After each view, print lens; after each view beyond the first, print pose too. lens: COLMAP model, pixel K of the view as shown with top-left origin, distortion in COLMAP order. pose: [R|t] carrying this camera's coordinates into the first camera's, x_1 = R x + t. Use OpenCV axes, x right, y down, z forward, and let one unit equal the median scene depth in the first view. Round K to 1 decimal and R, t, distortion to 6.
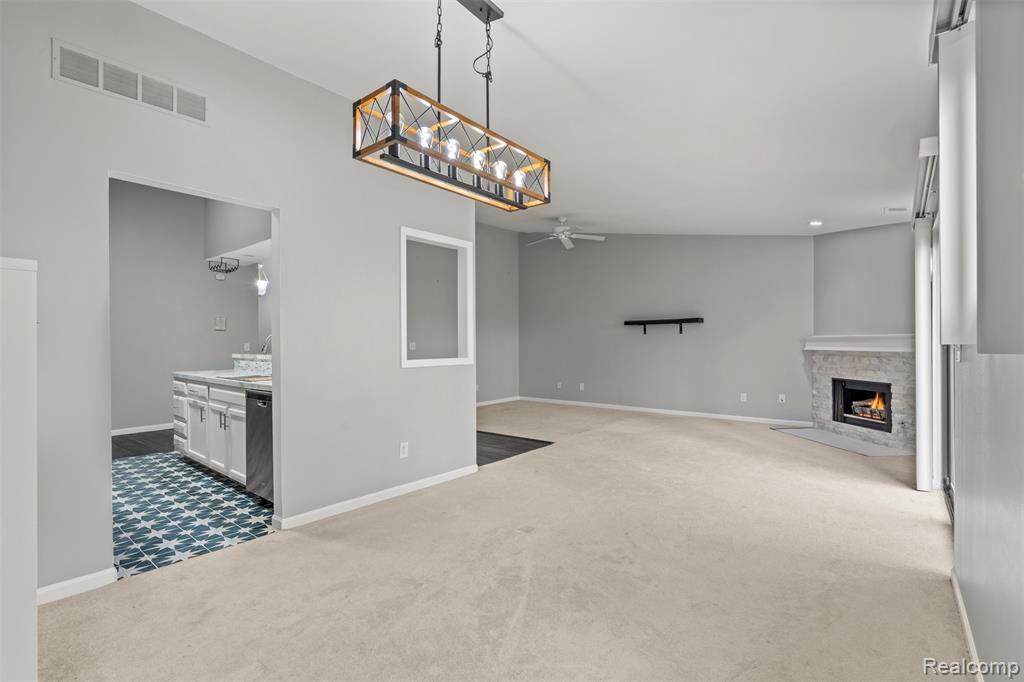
lens RADIAL K [[461.1, 0, 512.0], [0, 461.1, 341.0], [0, 0, 1]] dist [-0.002447, -0.000049]
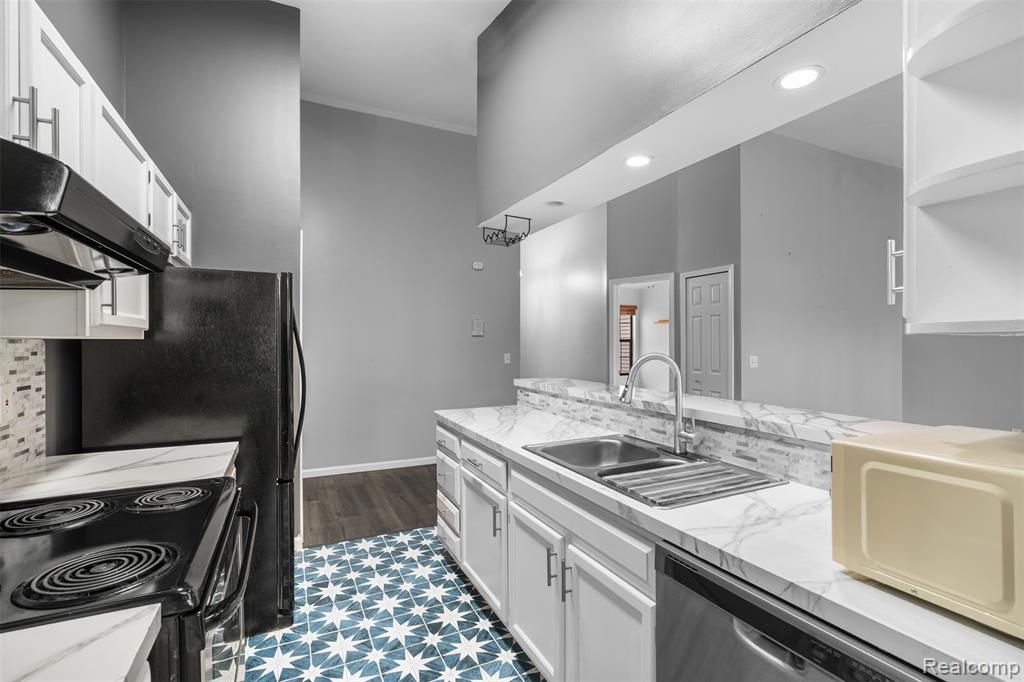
lens RADIAL K [[461.1, 0, 512.0], [0, 461.1, 341.0], [0, 0, 1]] dist [-0.002447, -0.000049]
pose [[0.915150, 0.002710, -0.403104, -0.343231], [-0.000862, 0.999988, 0.004766, -0.023923], [0.403112, -0.004014, 0.915142, 0.416738]]
